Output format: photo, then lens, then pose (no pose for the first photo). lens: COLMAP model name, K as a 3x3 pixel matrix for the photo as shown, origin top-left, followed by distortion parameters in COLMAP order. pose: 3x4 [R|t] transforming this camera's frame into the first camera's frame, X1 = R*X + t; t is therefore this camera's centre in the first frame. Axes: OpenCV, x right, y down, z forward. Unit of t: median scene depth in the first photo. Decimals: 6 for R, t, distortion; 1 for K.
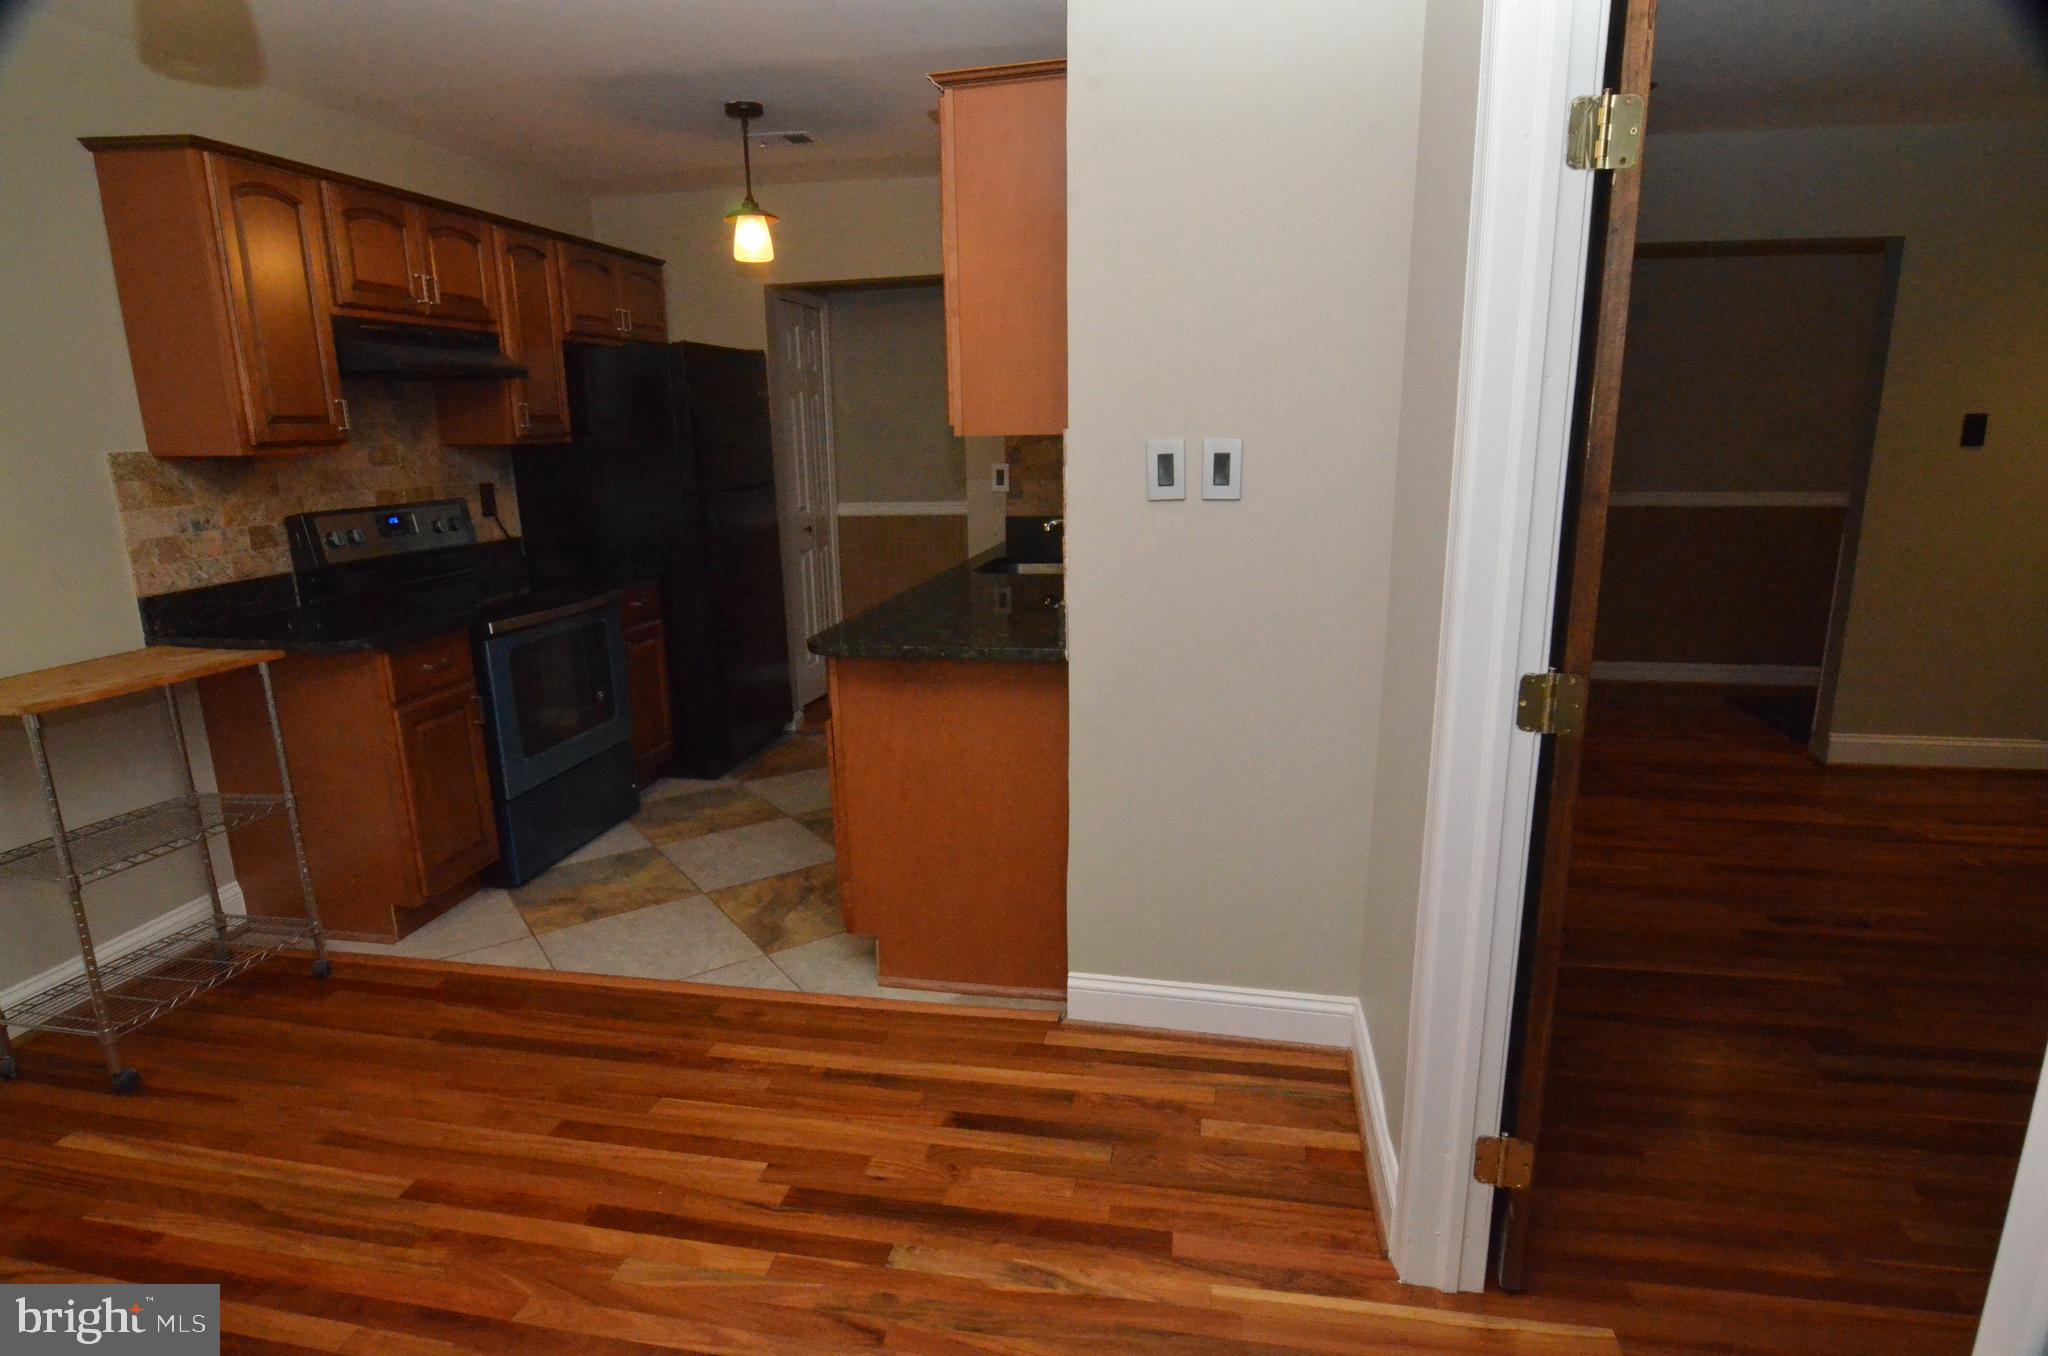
lens RADIAL K [[1115.9, 0, 1016.5], [0, 1115.9, 705.8], [0, 0, 1]] dist [-0.005235, -0.011554]
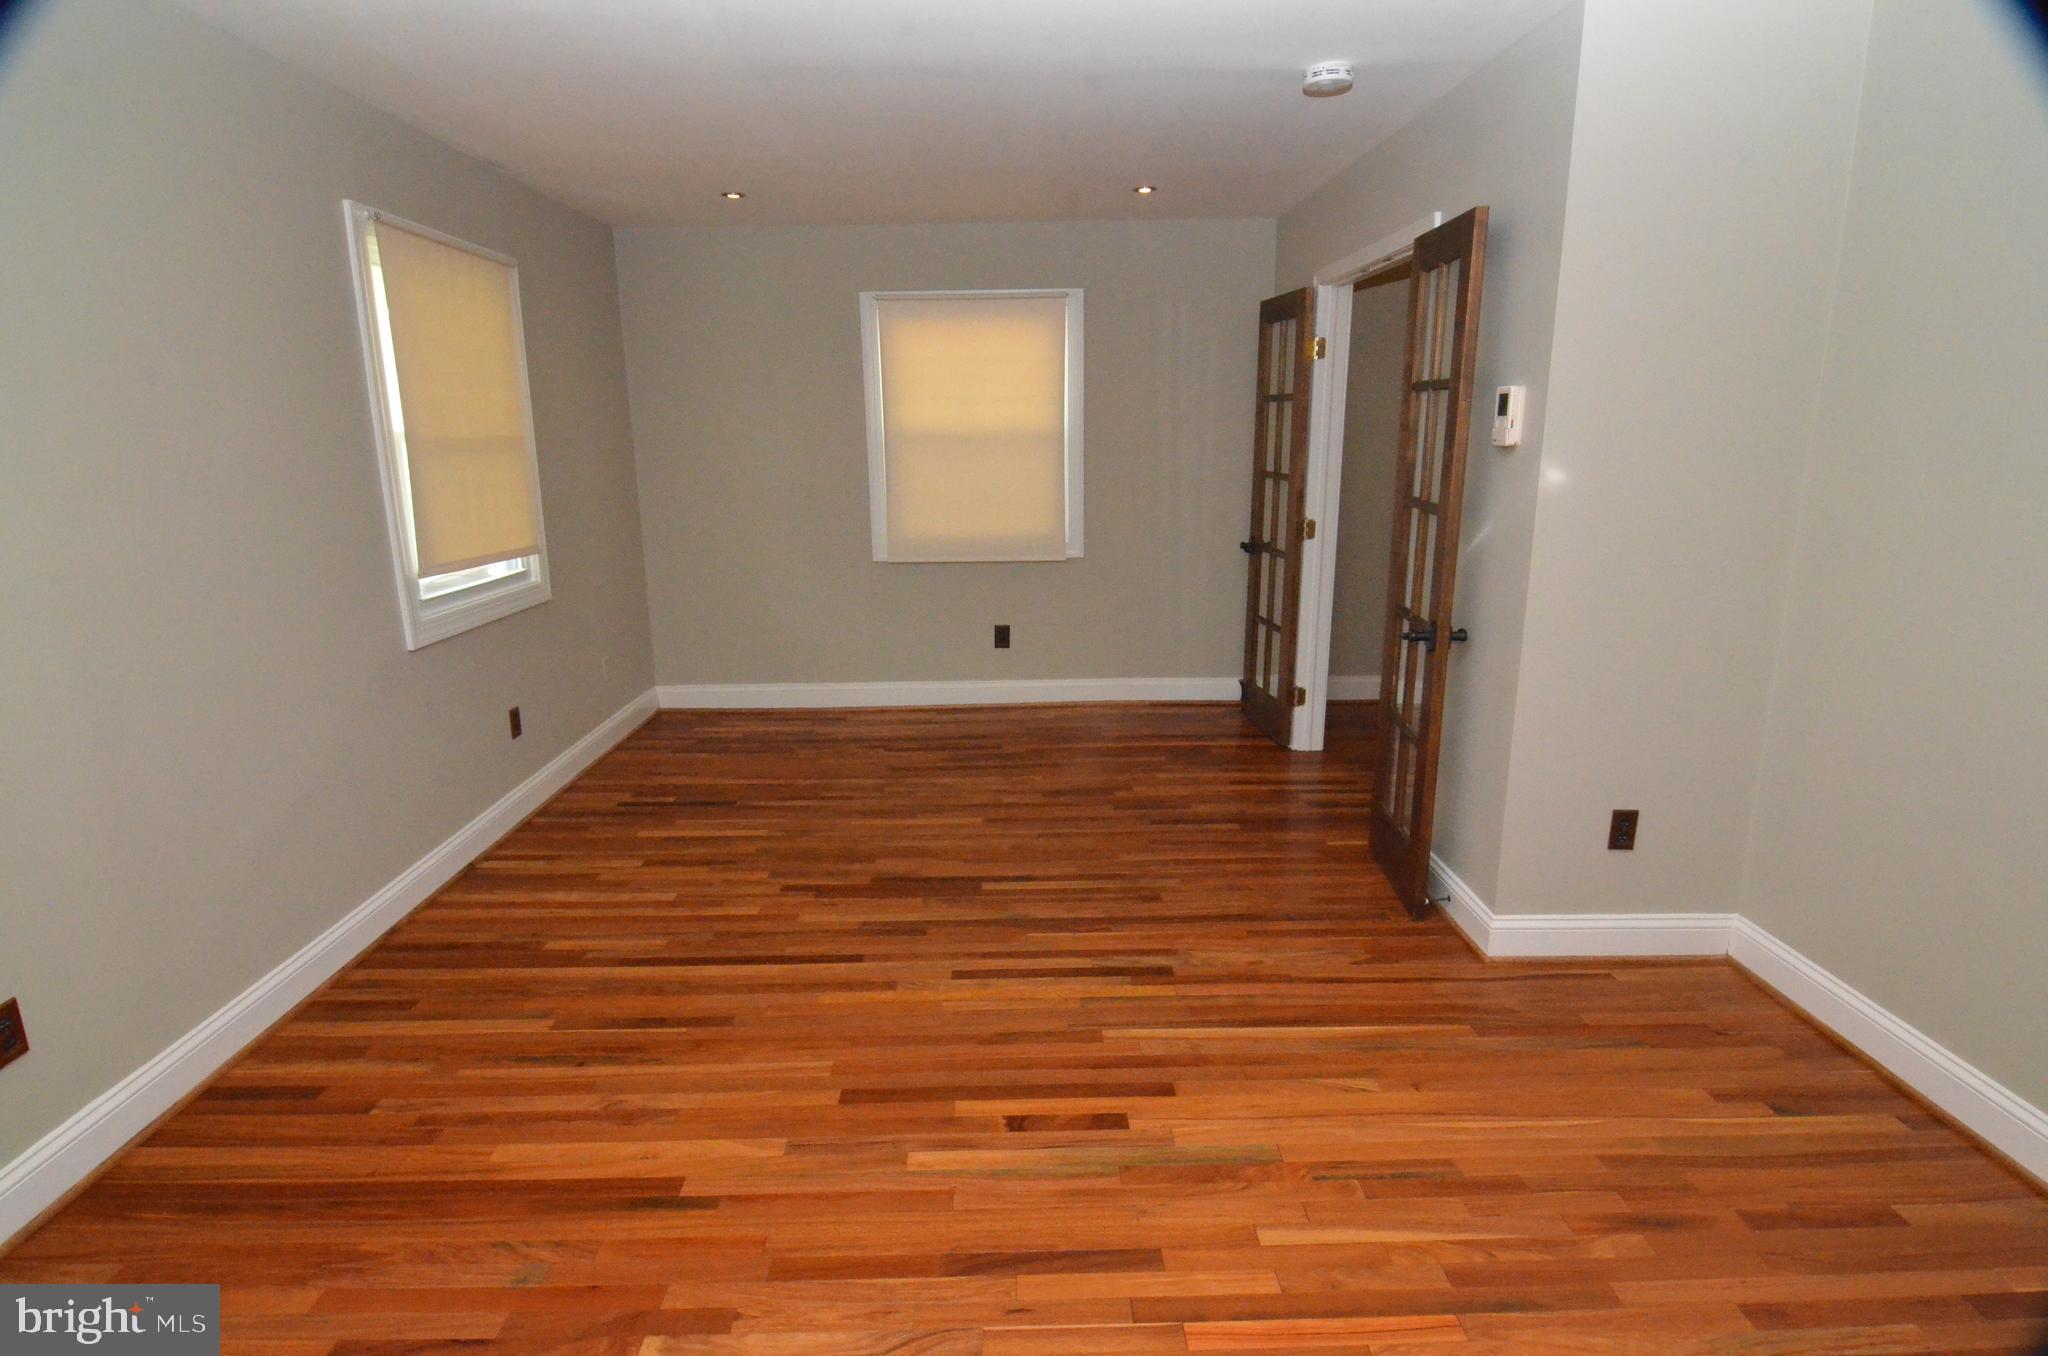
lens RADIAL K [[1097.9, 0, 1012.0], [0, 1097.9, 698.7], [0, 0, 1]] dist [-0.005495, -0.010902]
pose [[-0.980538, 0.073342, -0.182113, 0.917427], [-0.020904, 0.883326, 0.468294, -0.430271], [0.195211, 0.462987, -0.864602, 1.575974]]
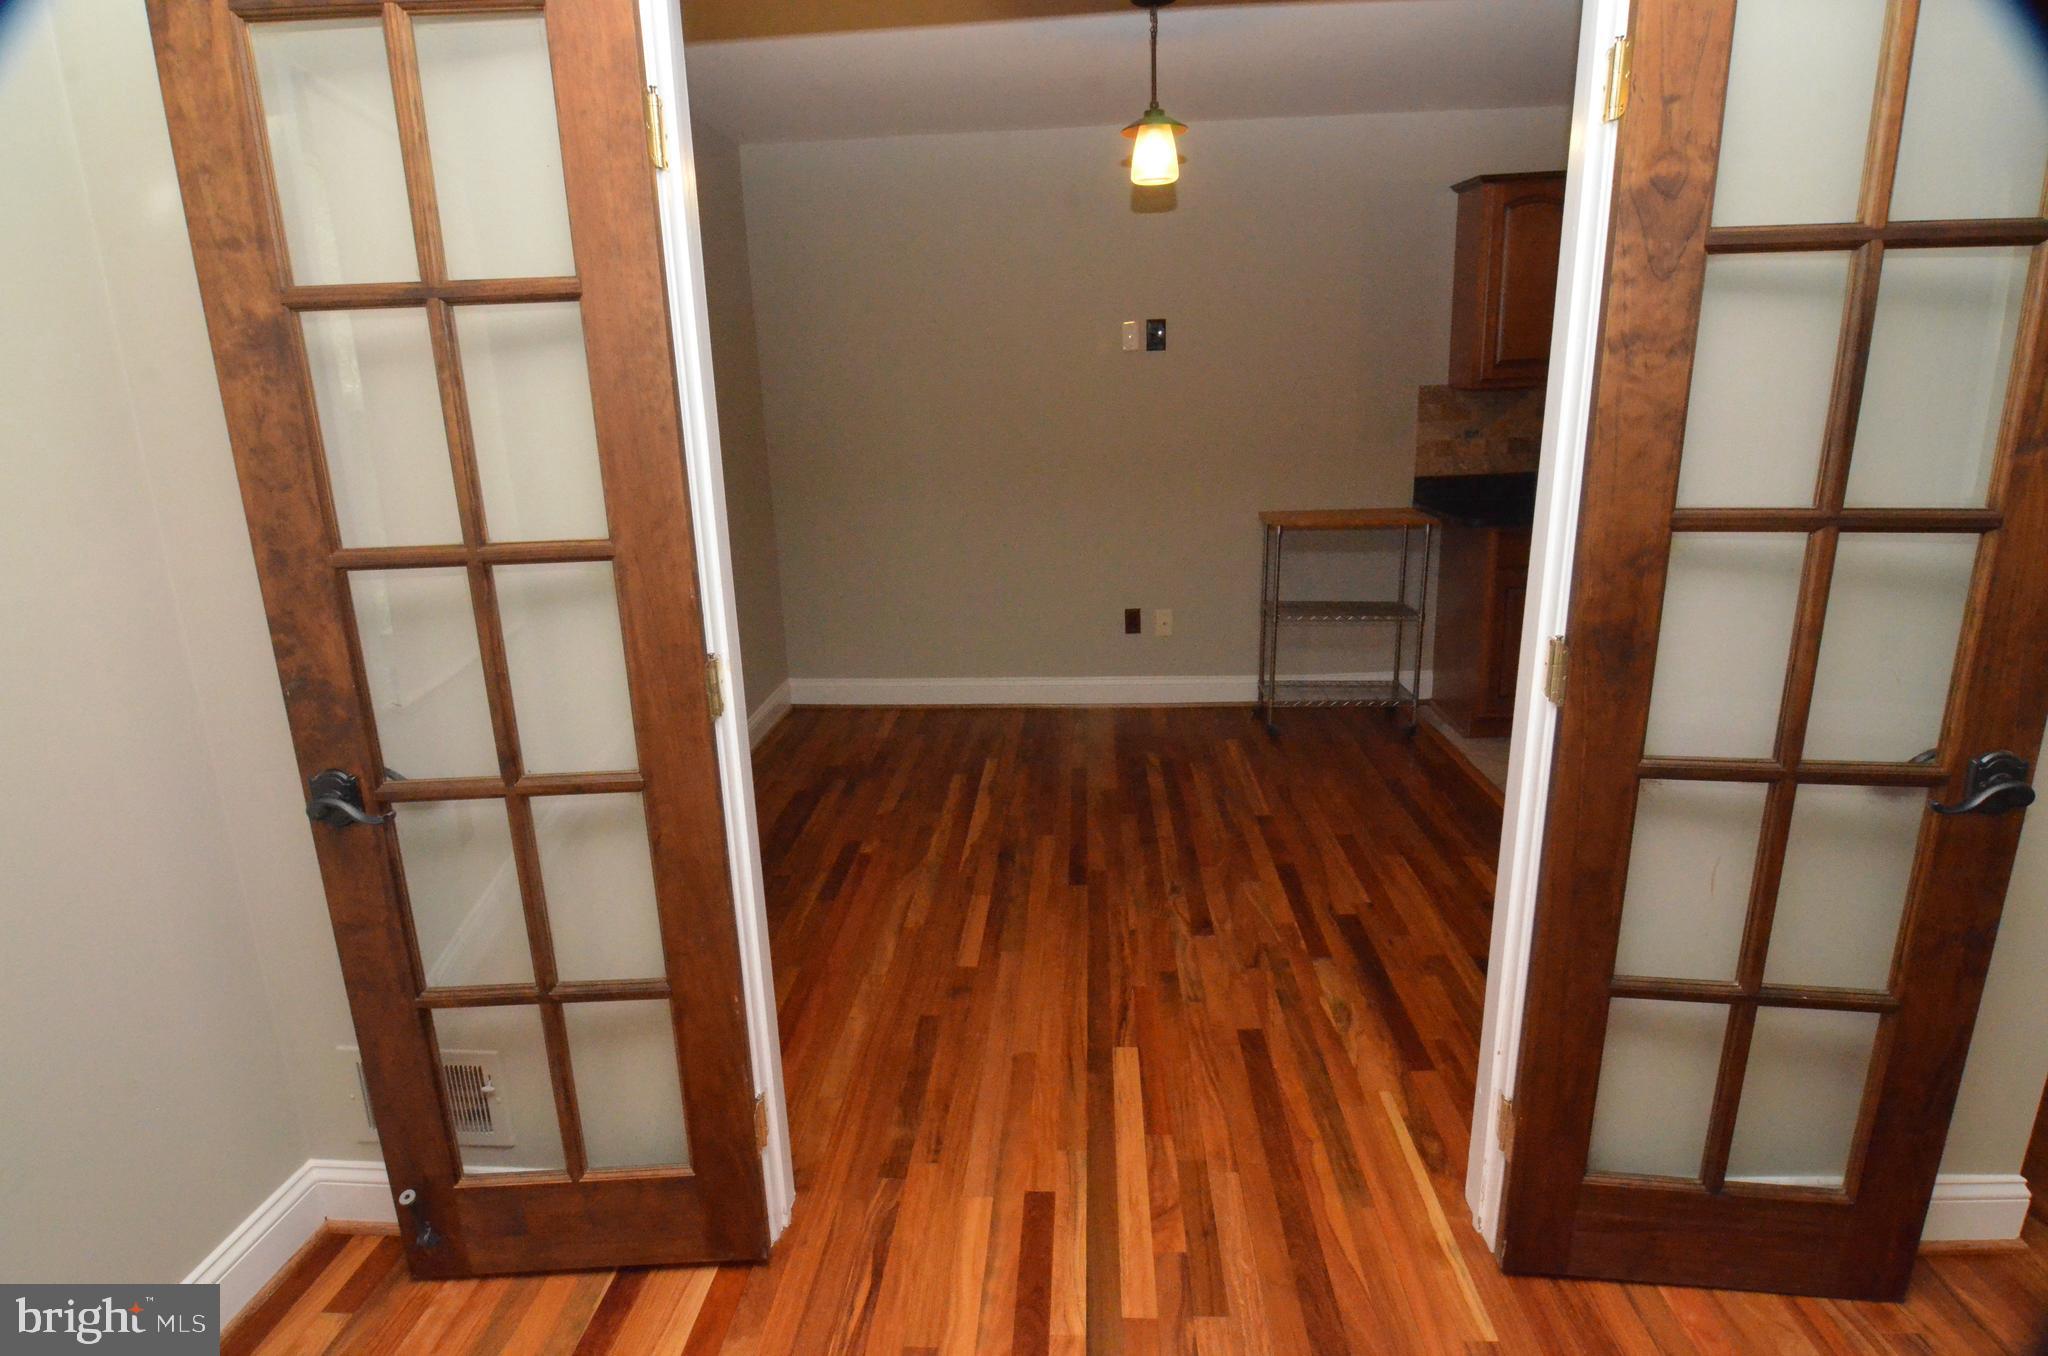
lens RADIAL K [[1097.9, 0, 1012.0], [0, 1097.9, 698.7], [0, 0, 1]] dist [-0.005495, -0.010902]
pose [[0.126447, 0.276764, -0.952582, 0.726066], [-0.204823, 0.946881, 0.247919, -0.065467], [0.970597, 0.163762, 0.176418, 0.196685]]
